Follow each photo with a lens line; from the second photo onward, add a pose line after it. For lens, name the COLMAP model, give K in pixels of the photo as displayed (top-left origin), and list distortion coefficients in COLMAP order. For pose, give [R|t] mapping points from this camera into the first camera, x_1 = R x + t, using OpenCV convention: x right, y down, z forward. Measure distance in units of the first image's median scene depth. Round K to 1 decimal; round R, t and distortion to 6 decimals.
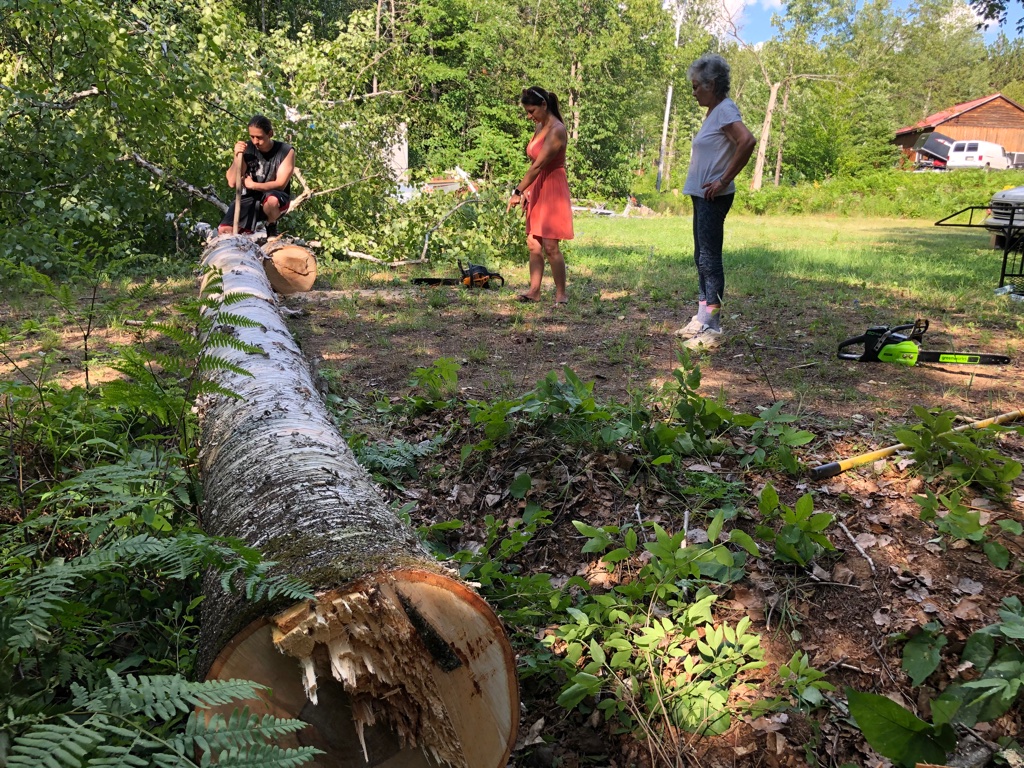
lens RADIAL K [[847.1, 0, 510.0], [0, 847.1, 349.4], [0, 0, 1]] dist [0.131614, -0.307512]
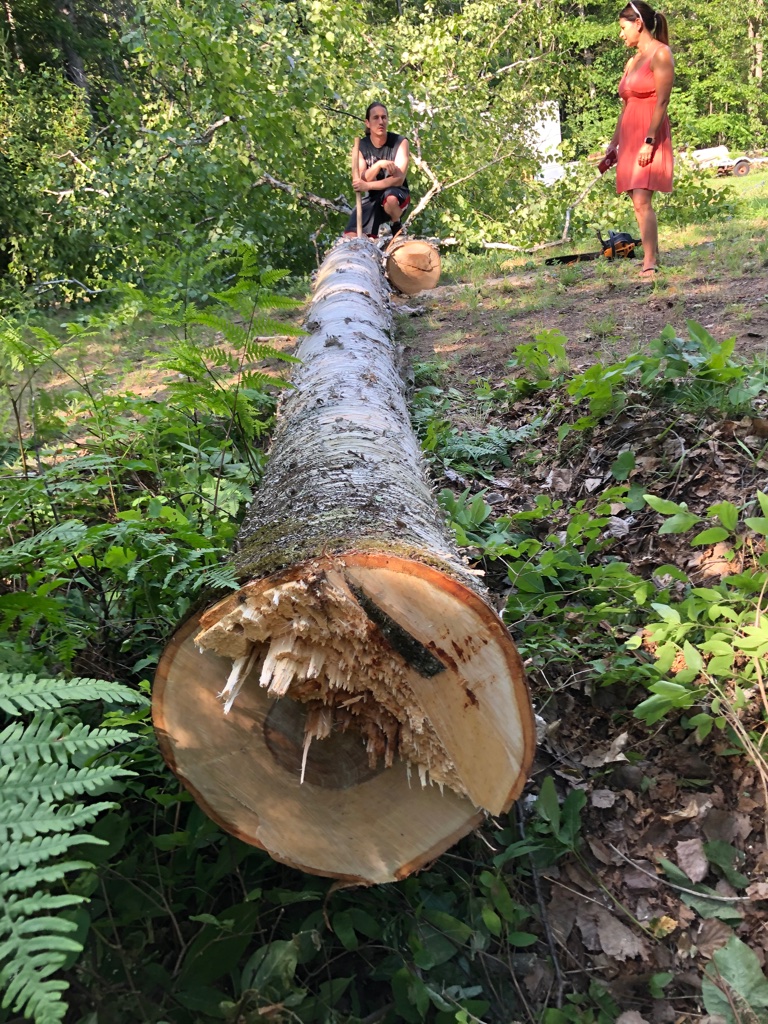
lens RADIAL K [[875.9, 0, 384.5], [0, 875.9, 476.2], [0, 0, 1]] dist [0.049898, -0.076930]
pose [[0.939478, -0.058741, -0.337535, 0.068922], [0.105093, 0.987107, 0.120725, 0.035384], [0.326092, -0.148891, 0.933539, 0.100682]]
